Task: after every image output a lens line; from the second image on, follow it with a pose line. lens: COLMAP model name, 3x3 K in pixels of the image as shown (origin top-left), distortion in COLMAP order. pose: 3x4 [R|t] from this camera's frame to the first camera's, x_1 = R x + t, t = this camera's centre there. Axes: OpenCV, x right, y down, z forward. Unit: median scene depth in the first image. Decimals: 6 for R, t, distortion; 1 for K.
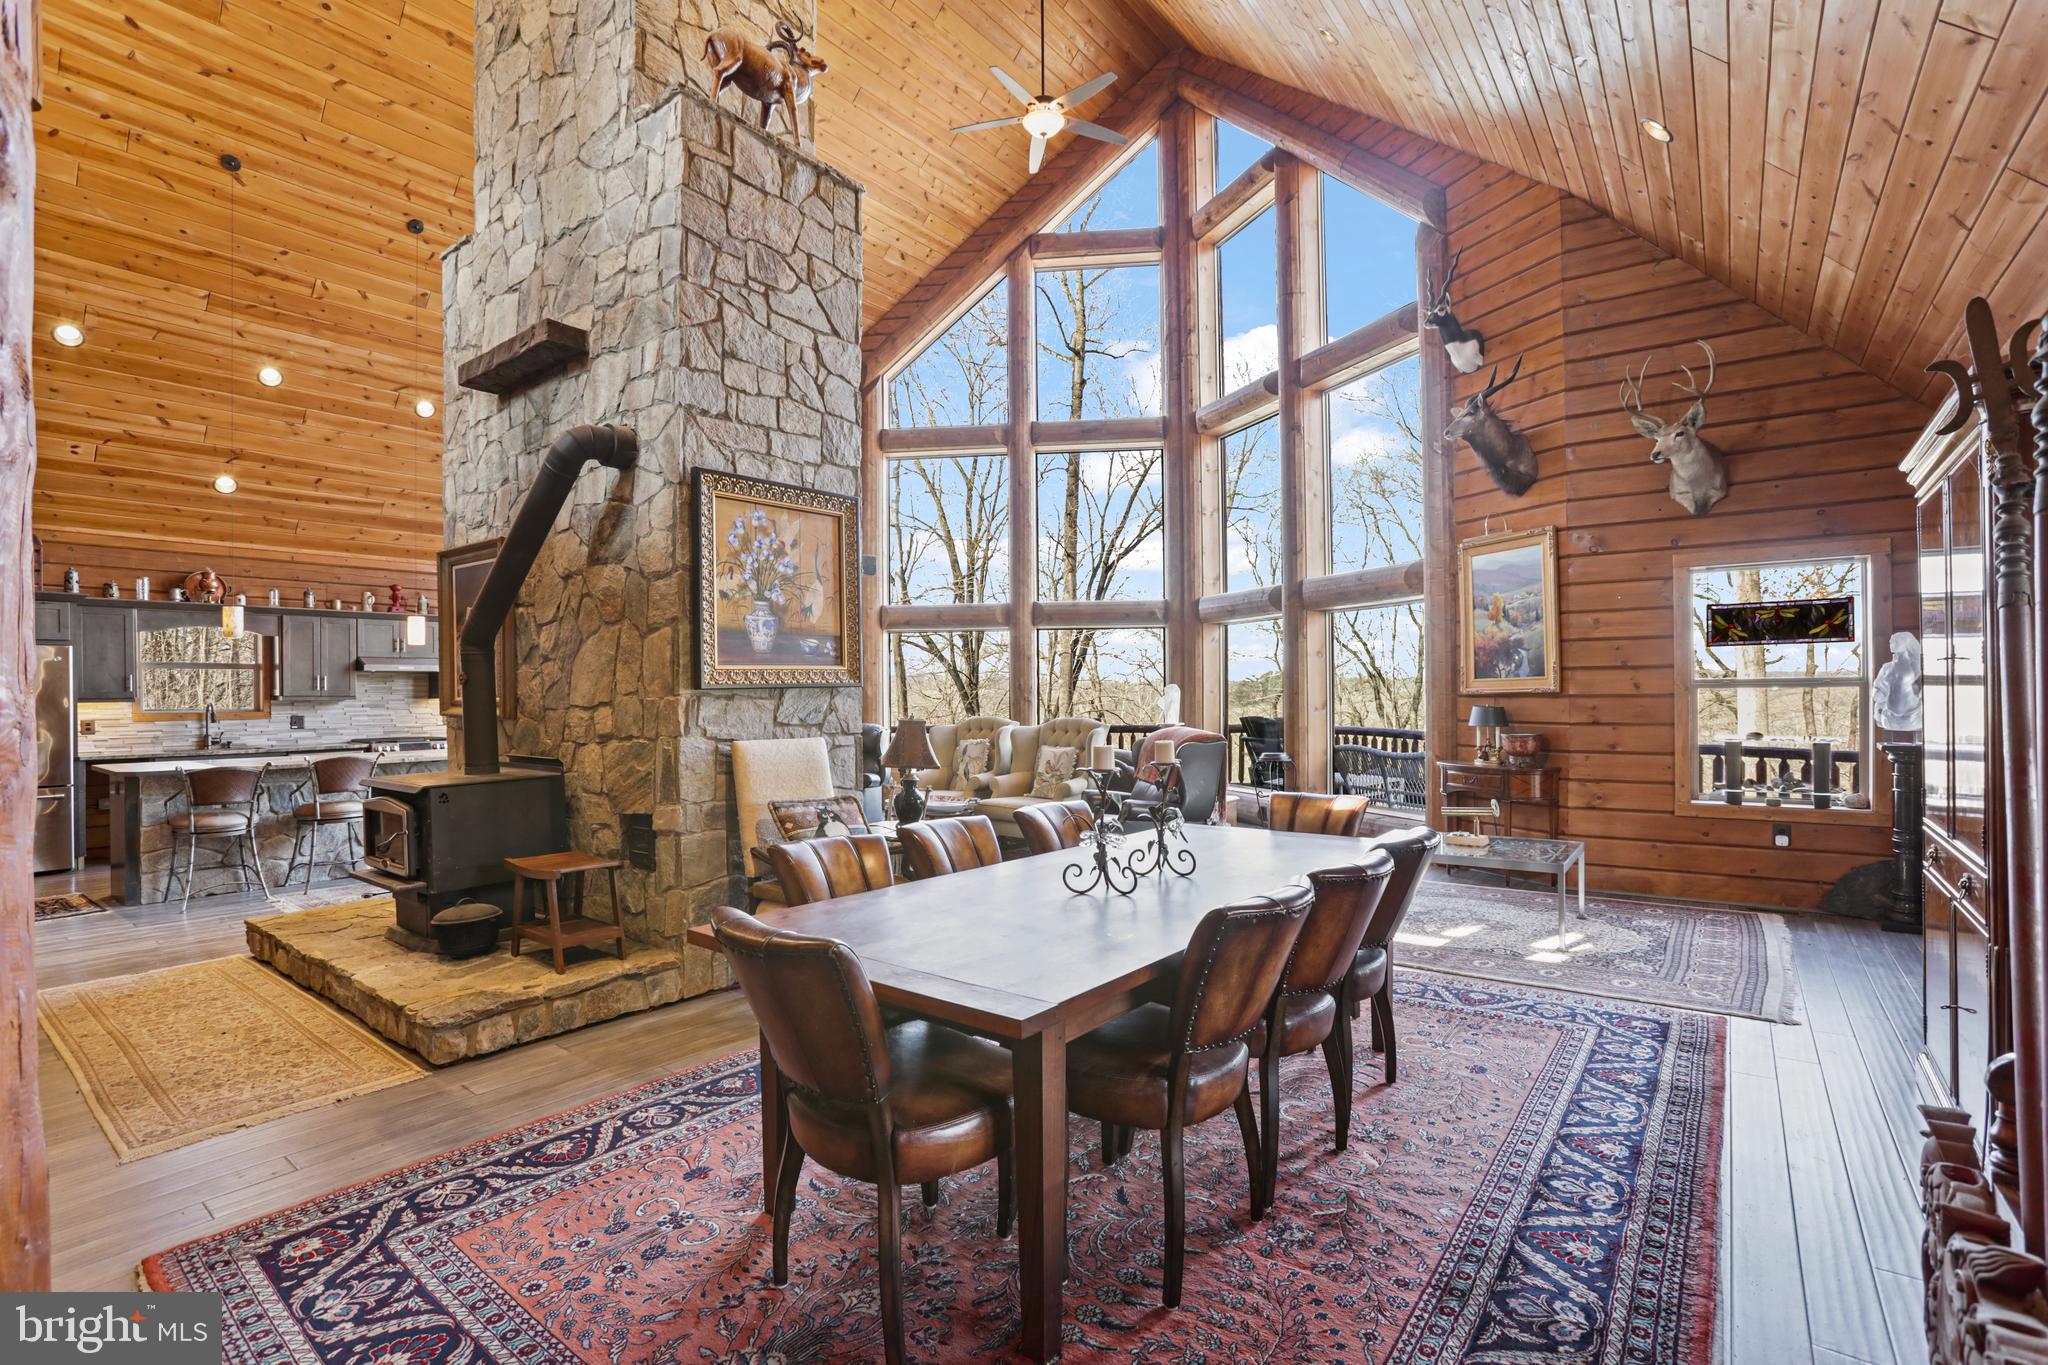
lens RADIAL K [[957.3, 0, 1010.0], [0, 957.3, 684.4], [0, 0, 1]] dist [-0.032777, 0.003117]
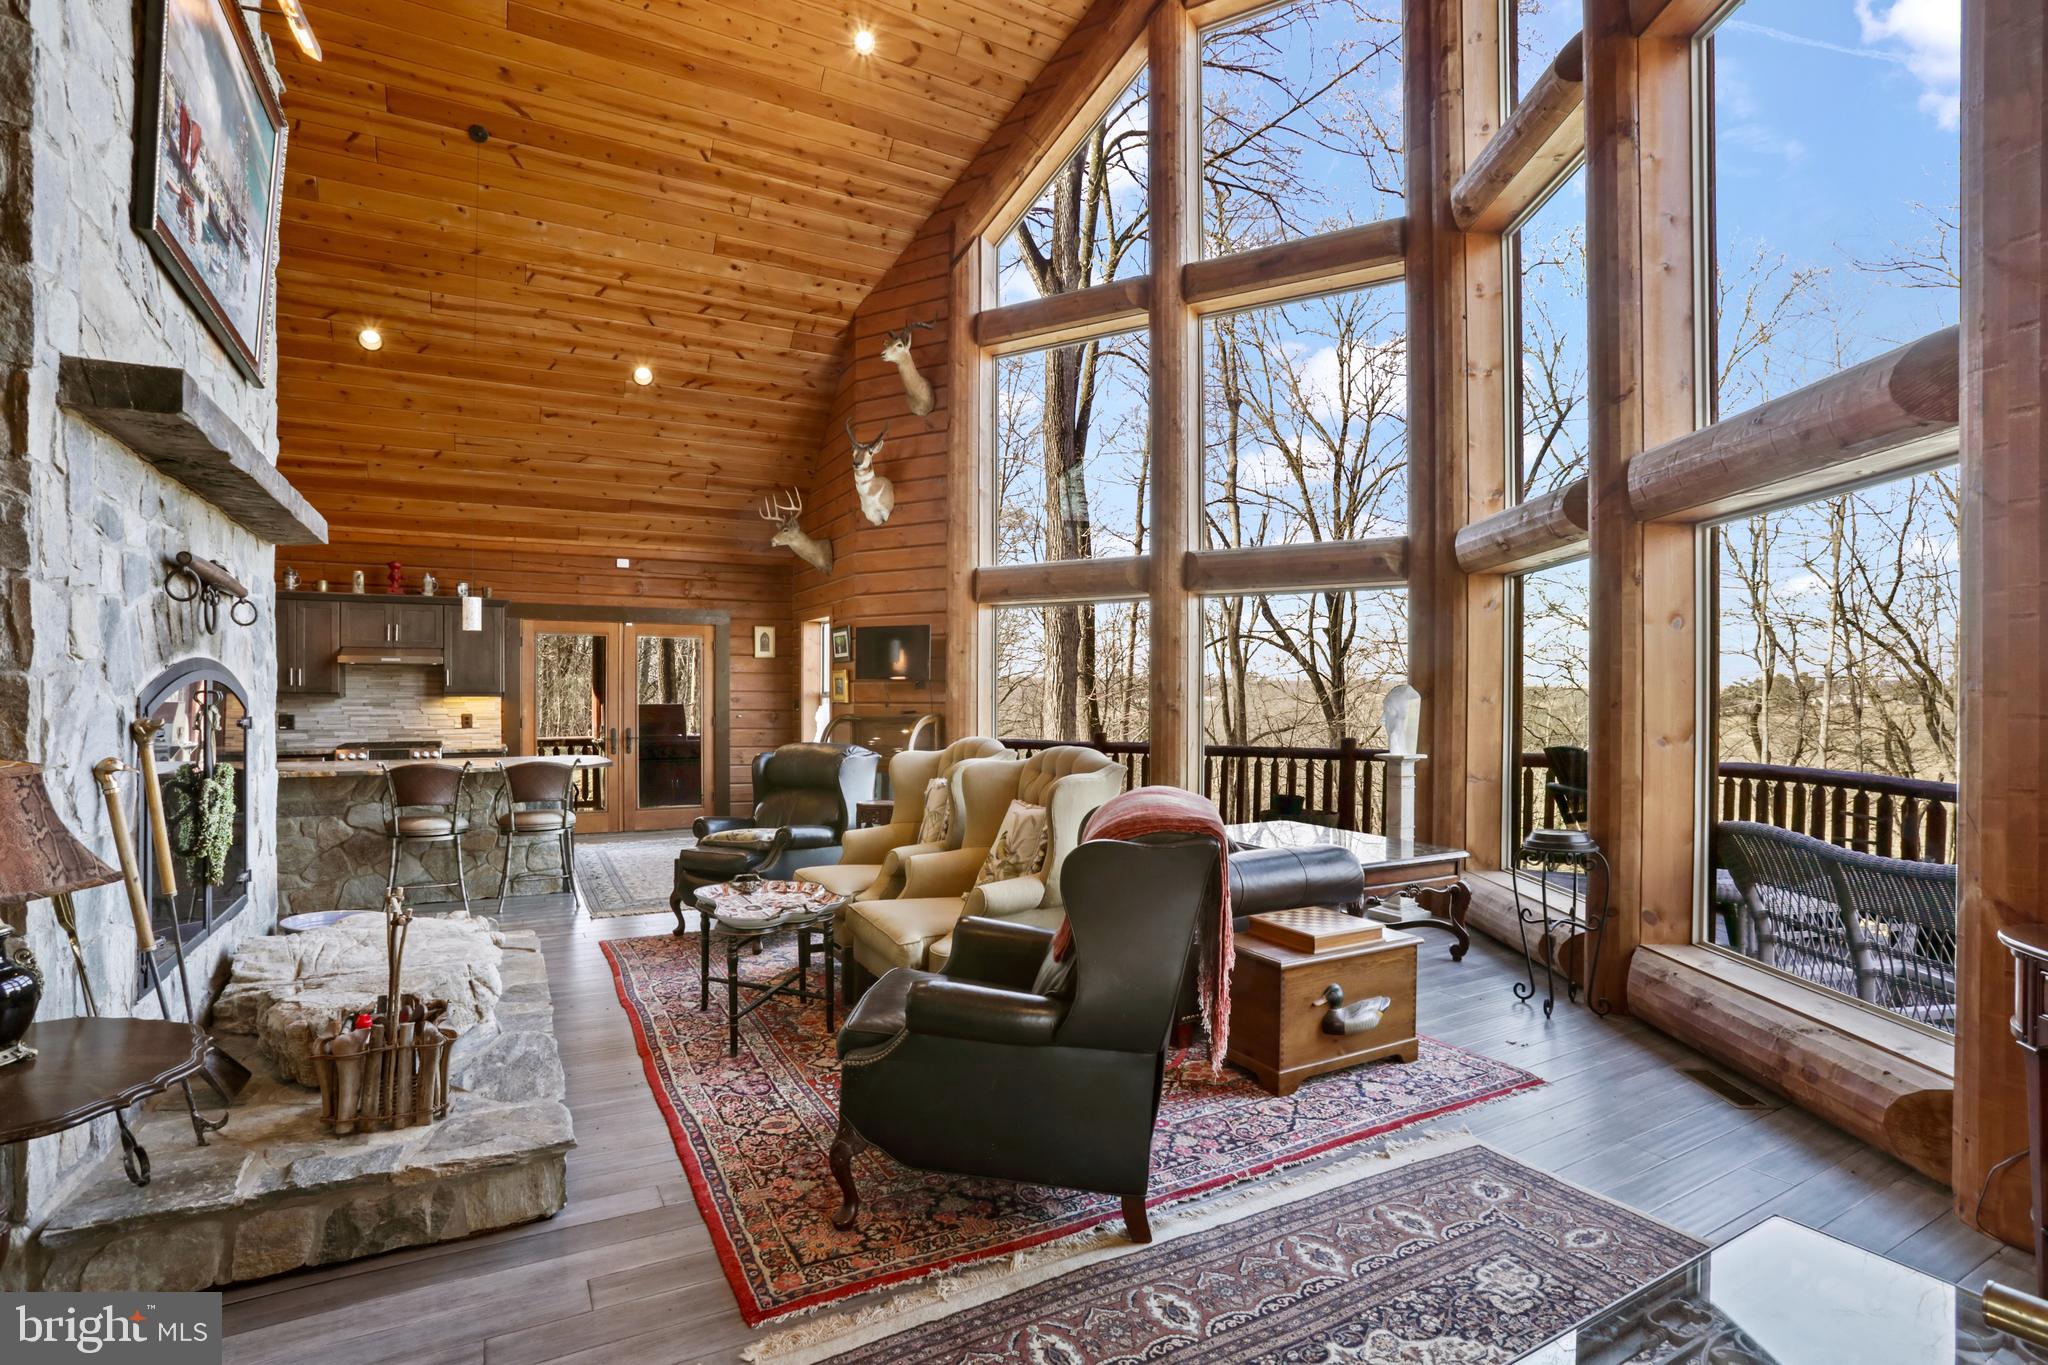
lens RADIAL K [[957.3, 0, 1034.4], [0, 957.3, 693.9], [0, 0, 1]] dist [-0.032777, 0.003117]
pose [[0.919373, 0.009708, -0.393266, 0.185243], [-0.006524, 0.999934, 0.009432, 0.001115], [0.393332, -0.006106, 0.919376, 0.396086]]
